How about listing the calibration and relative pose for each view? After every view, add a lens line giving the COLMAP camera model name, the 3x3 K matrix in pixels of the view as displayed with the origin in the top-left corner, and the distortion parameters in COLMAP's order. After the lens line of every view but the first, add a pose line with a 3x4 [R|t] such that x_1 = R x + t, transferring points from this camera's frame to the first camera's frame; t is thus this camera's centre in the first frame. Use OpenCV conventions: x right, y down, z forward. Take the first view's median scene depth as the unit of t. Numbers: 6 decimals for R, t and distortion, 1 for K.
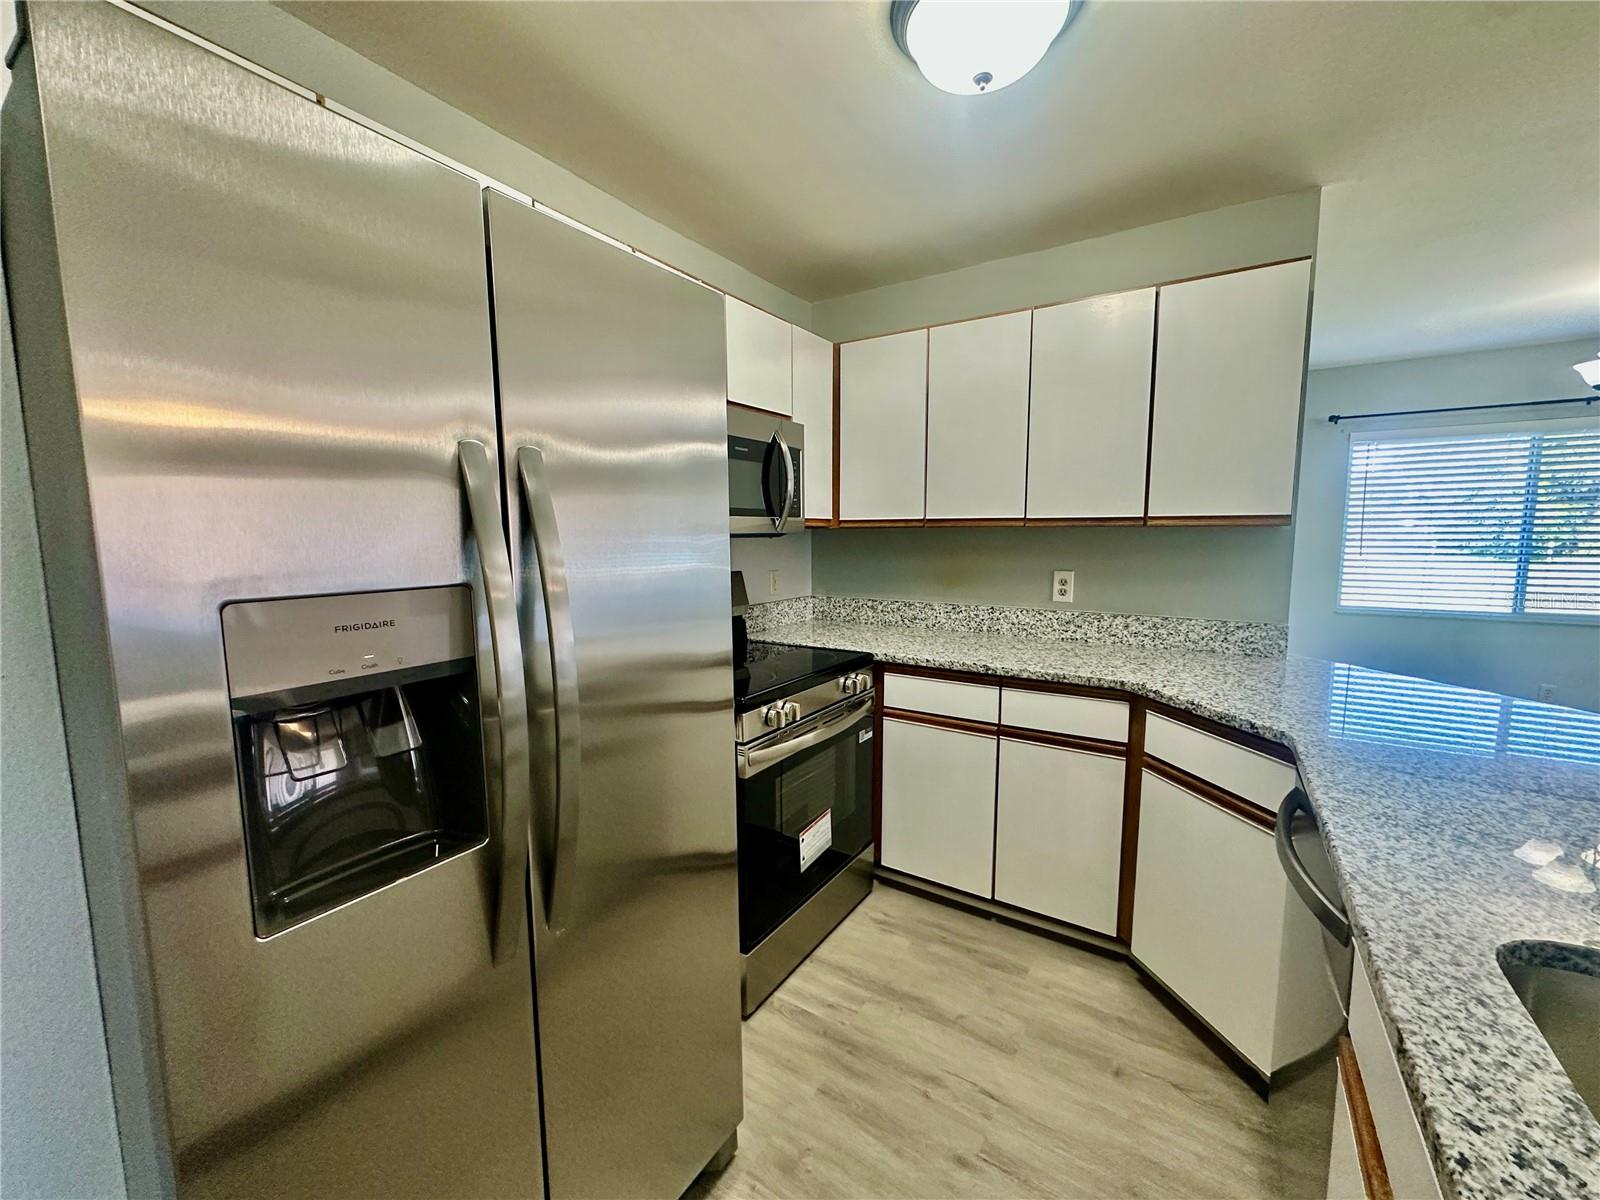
lens RADIAL K [[636.3, 0, 800.0], [0, 636.3, 600.0], [0, 0, 1]] dist [-0.003782, 0.000960]
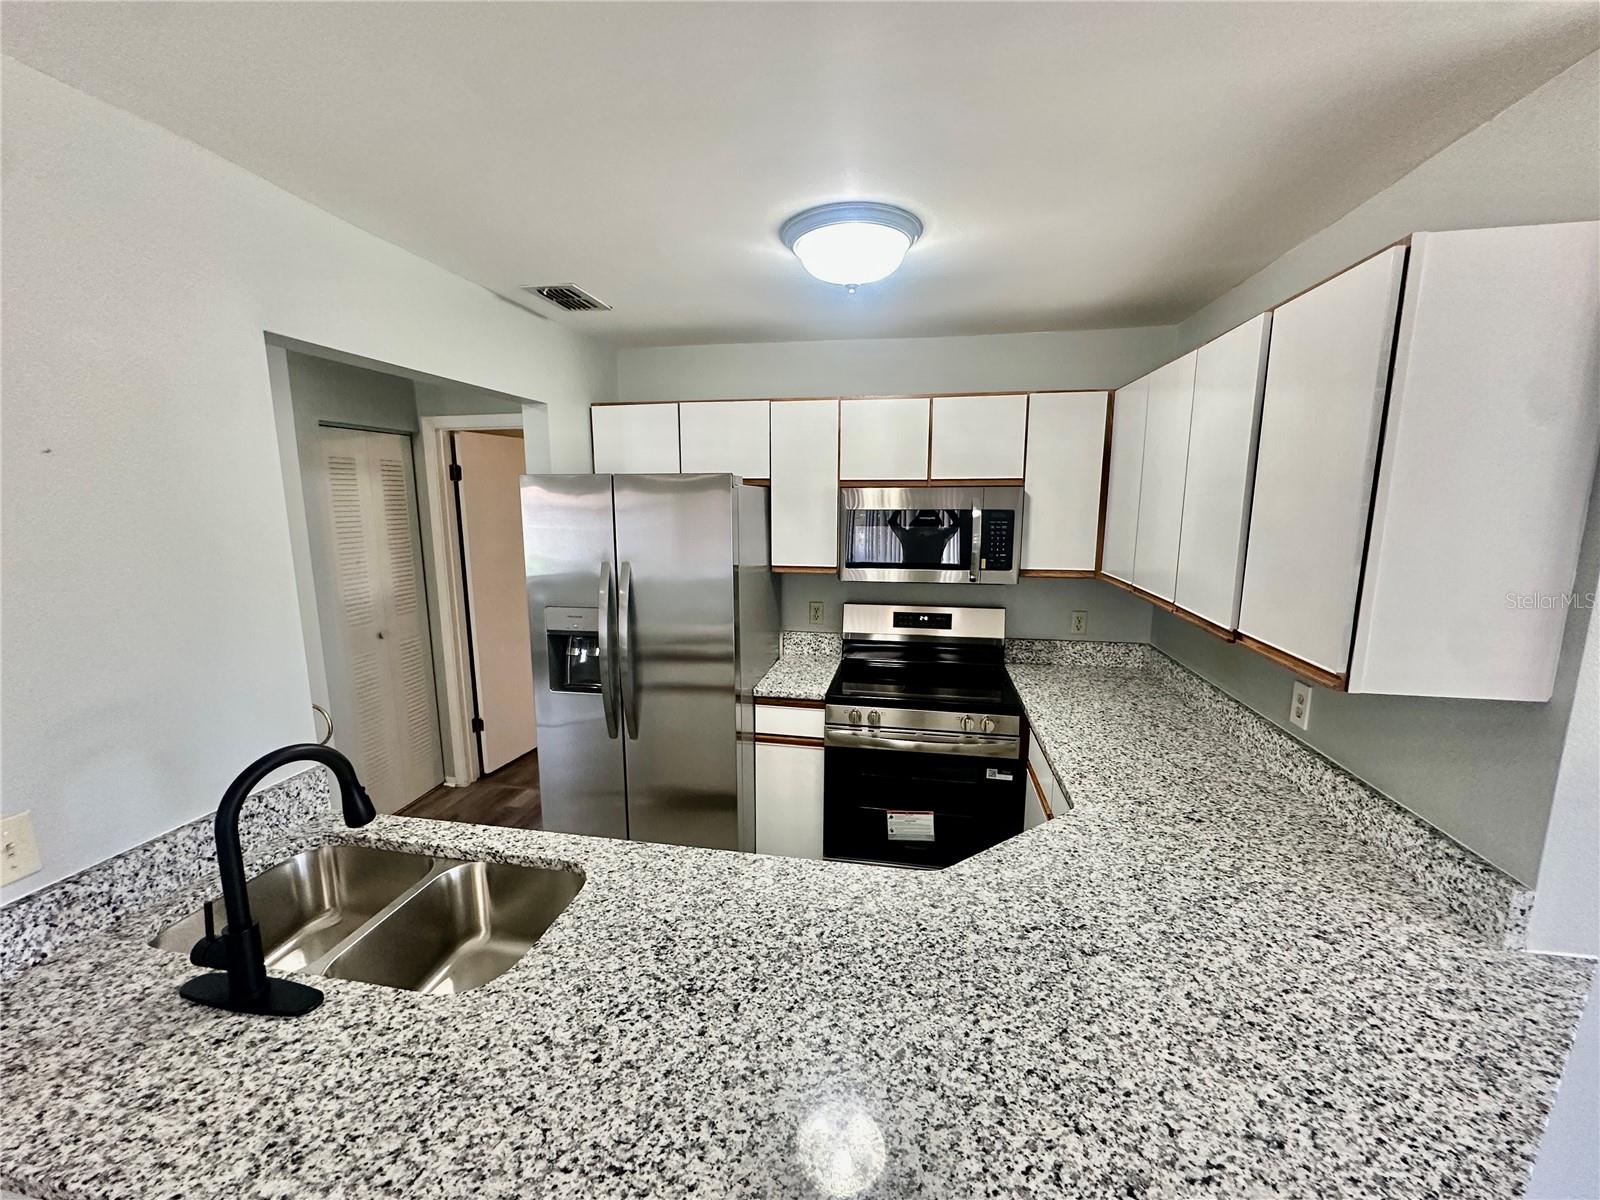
lens RADIAL K [[636.3, 0, 800.0], [0, 636.3, 600.0], [0, 0, 1]] dist [-0.003782, 0.000960]
pose [[0.387704, 0.153869, -0.908851, 1.015600], [-0.098197, 0.987253, 0.125253, -0.210750], [0.916539, 0.040685, 0.397871, 0.253797]]
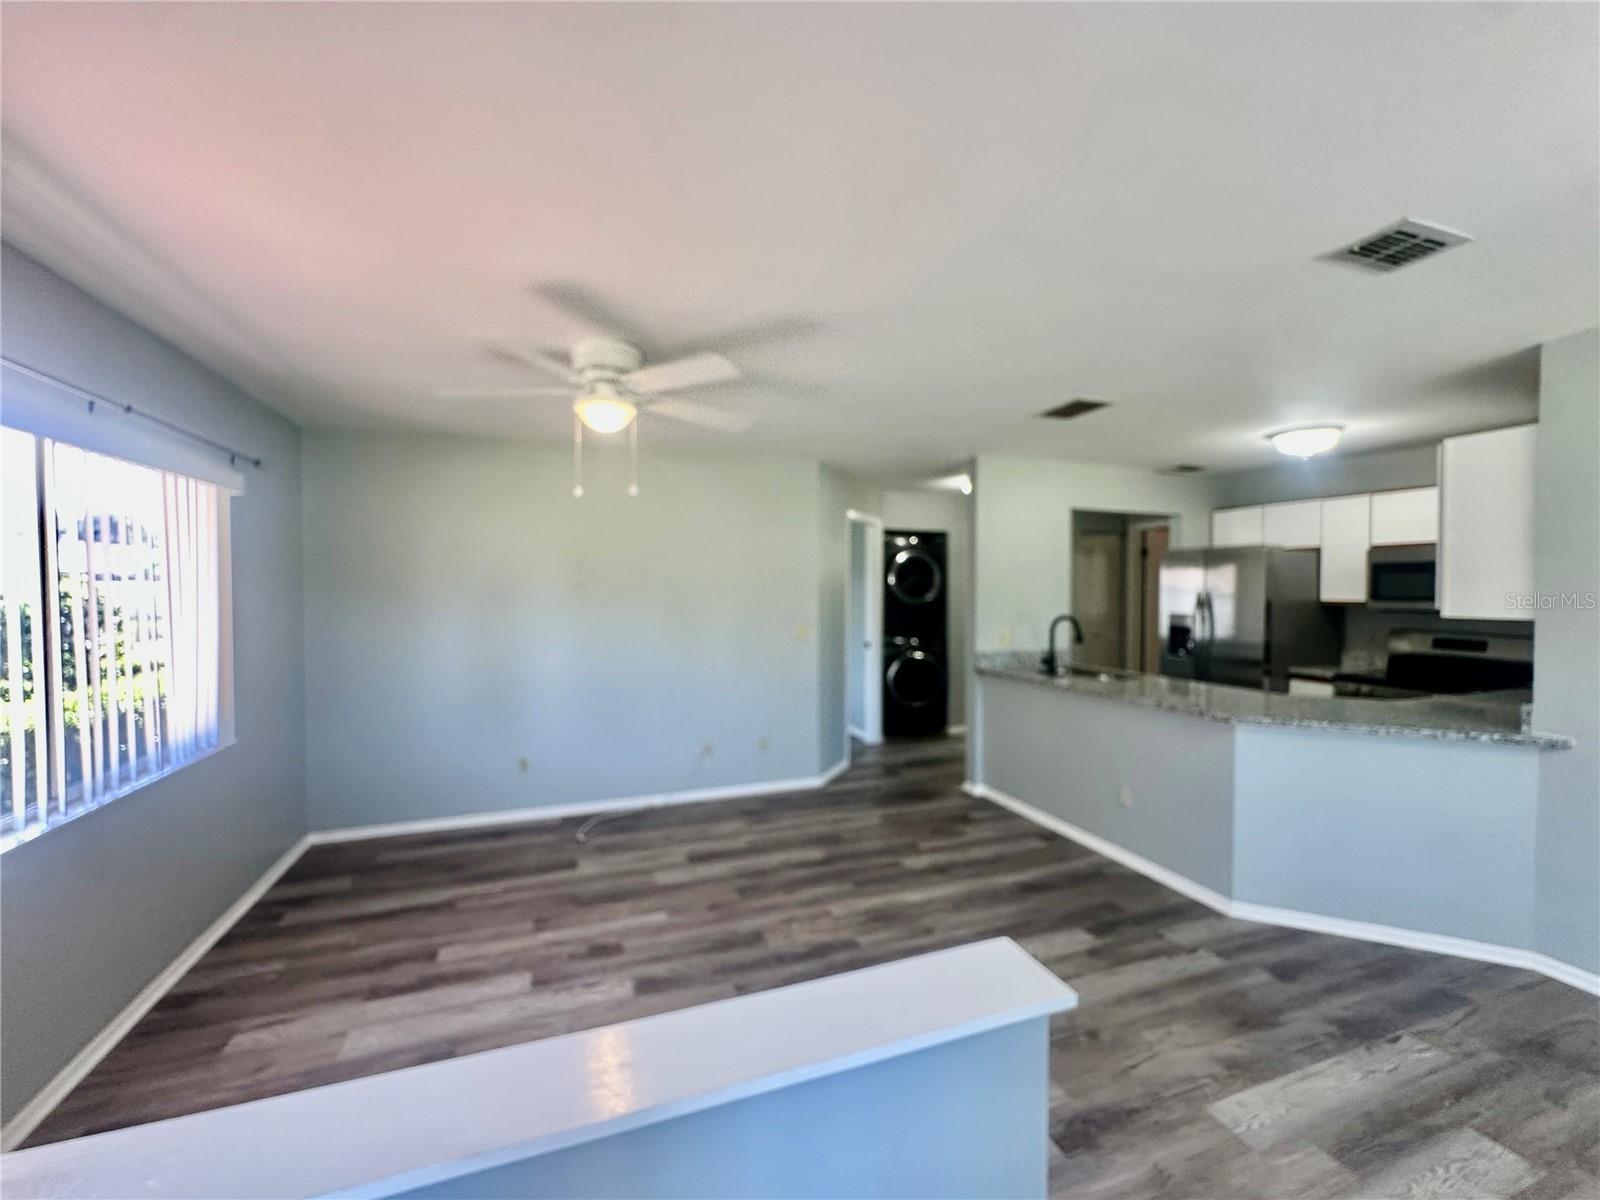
lens RADIAL K [[653.2, 0, 800.0], [0, 653.2, 600.0], [0, 0, 1]] dist [-0.009762, 0.001005]
pose [[-0.596756, 0.019698, -0.802181, 2.623702], [-0.083292, 0.992778, 0.086340, -0.148936], [0.798088, 0.118339, -0.590806, 0.641683]]
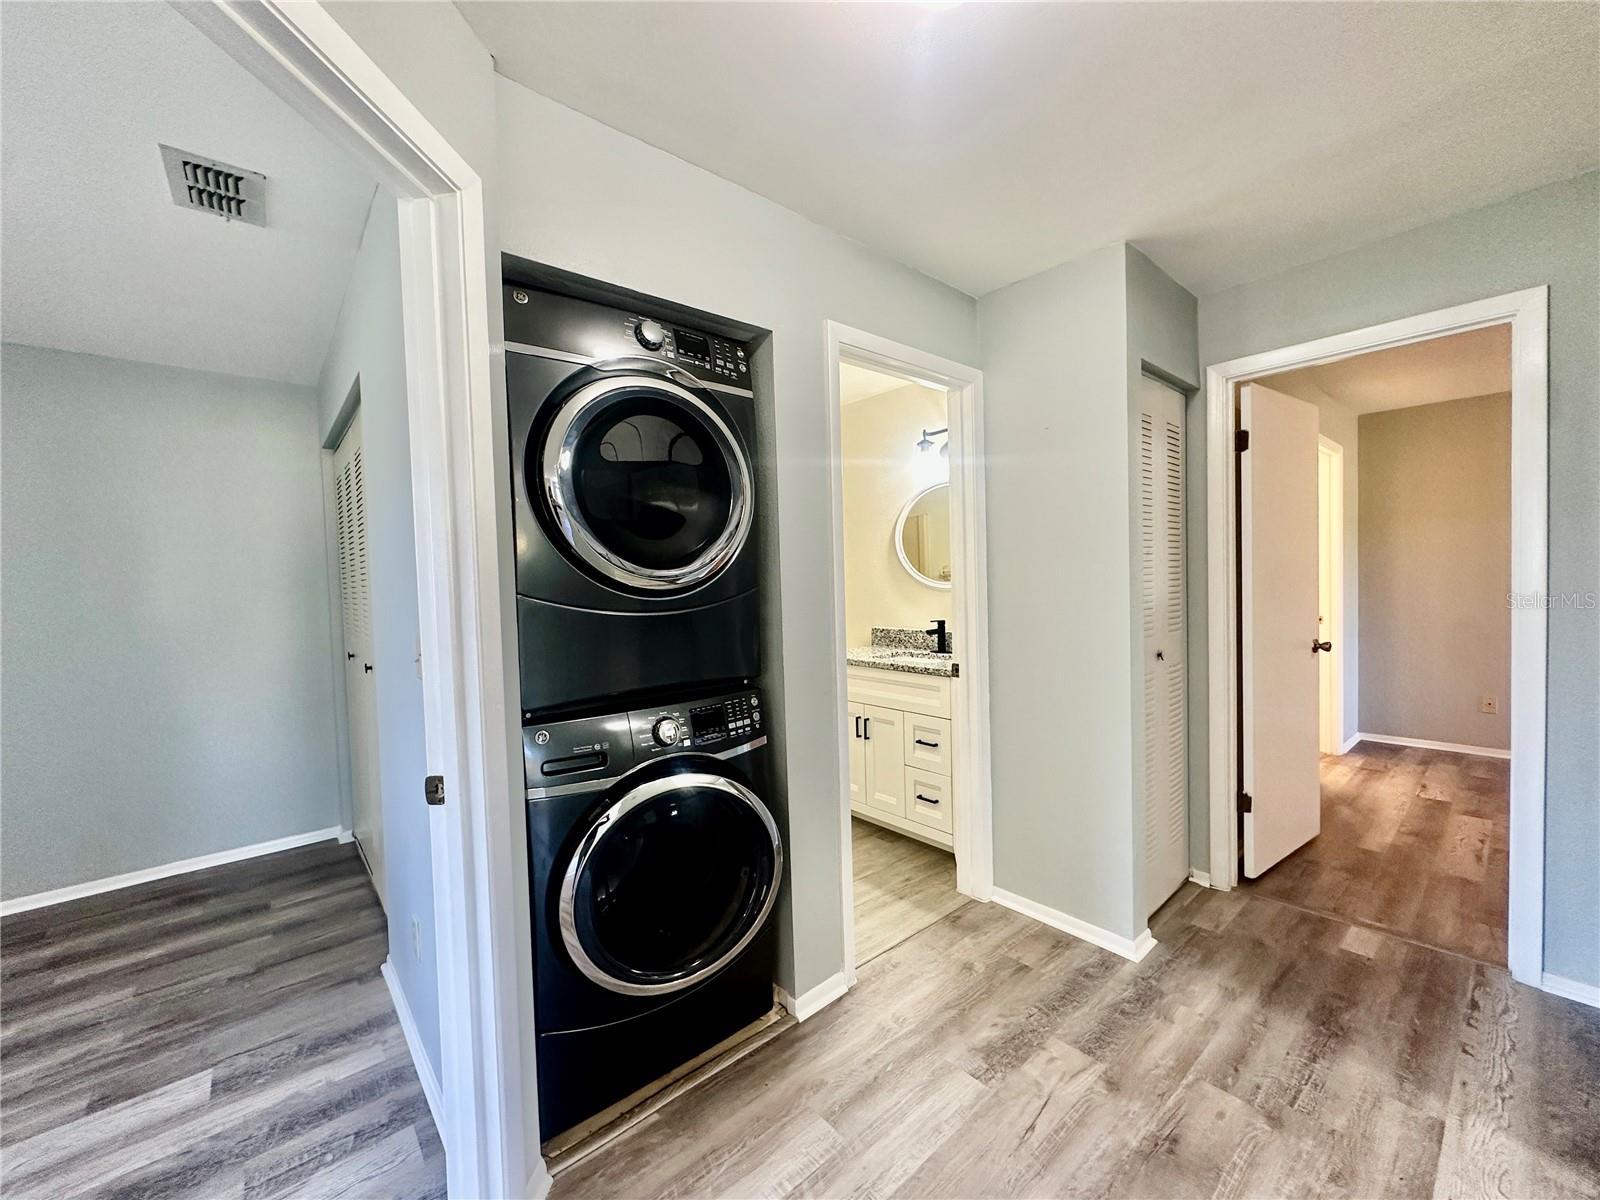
lens RADIAL K [[636.3, 0, 800.0], [0, 636.3, 600.0], [0, 0, 1]] dist [-0.003782, 0.000960]
pose [[-0.278843, 0.048139, -0.959129, 0.460687], [-0.072936, 0.994797, 0.071134, 0.048016], [0.957563, 0.089790, -0.273881, -0.400920]]
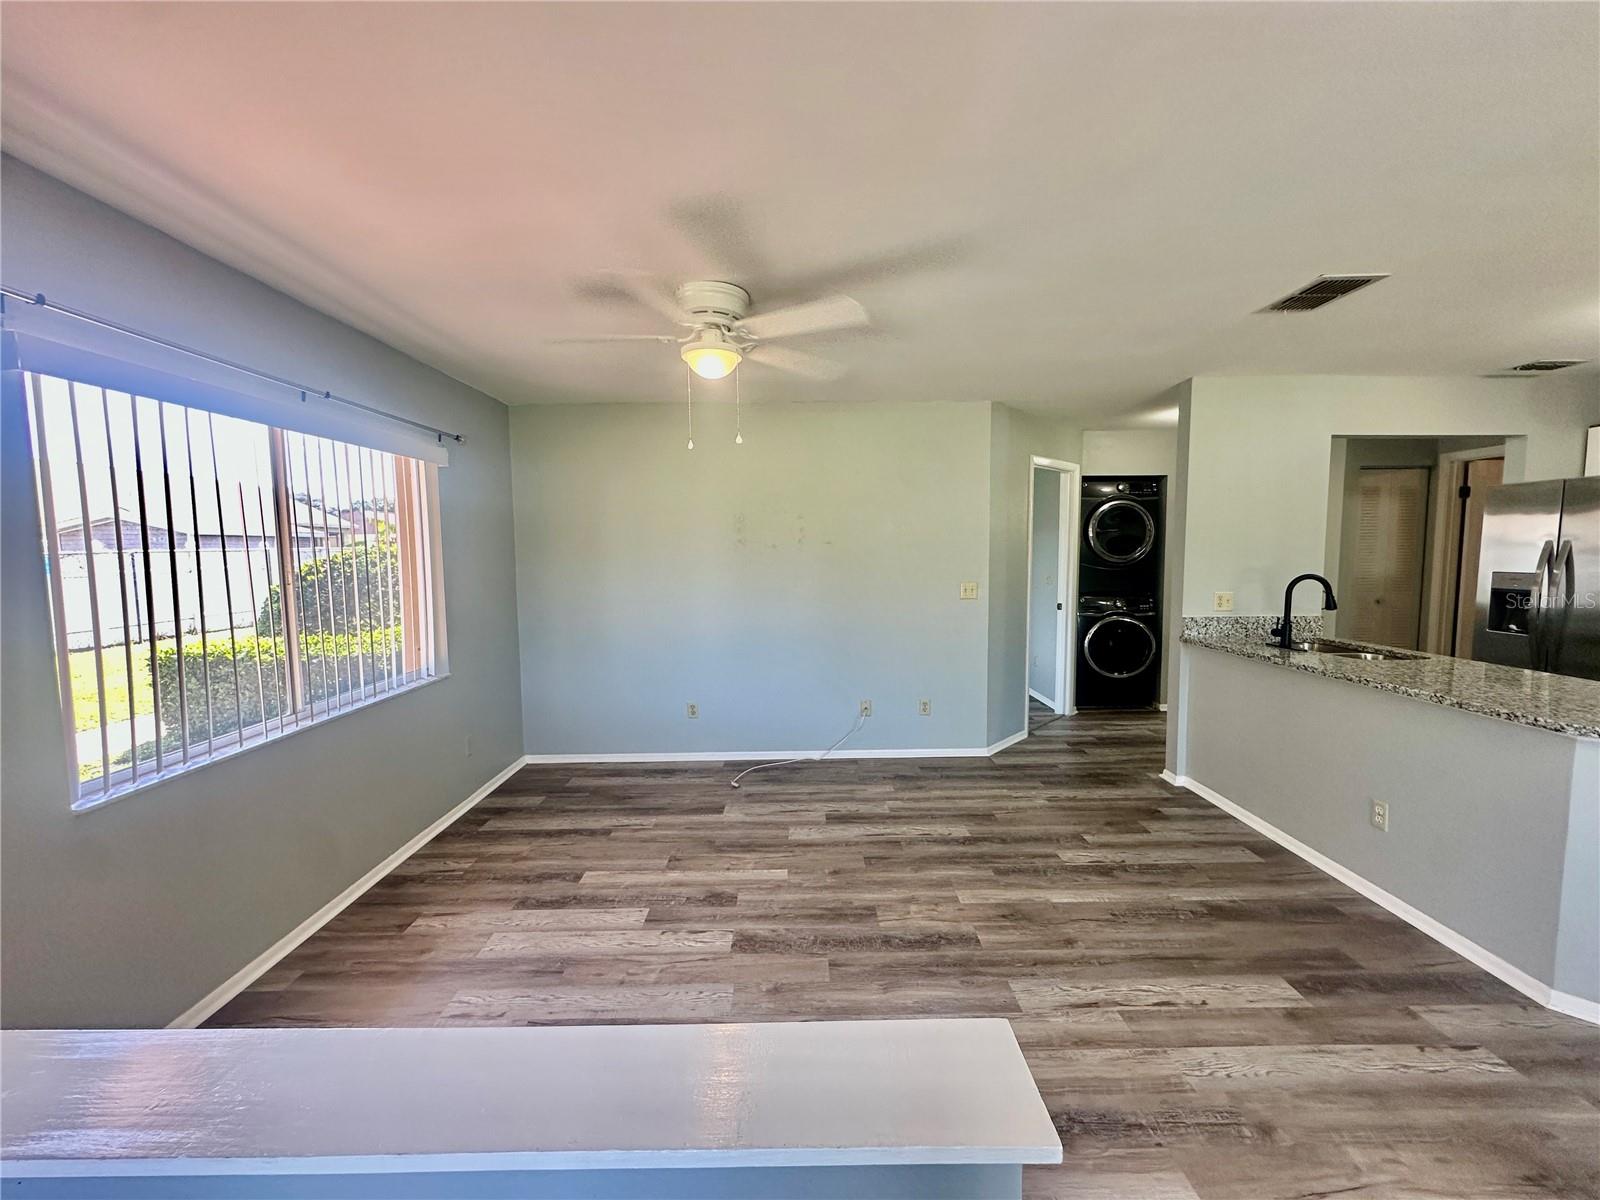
lens RADIAL K [[636.3, 0, 800.0], [0, 636.3, 600.0], [0, 0, 1]] dist [-0.003782, 0.000960]
pose [[-0.832194, 0.056809, -0.551566, 2.370673], [-0.046721, 0.984016, 0.171842, -0.138955], [0.552512, 0.168776, -0.816238, 0.690417]]
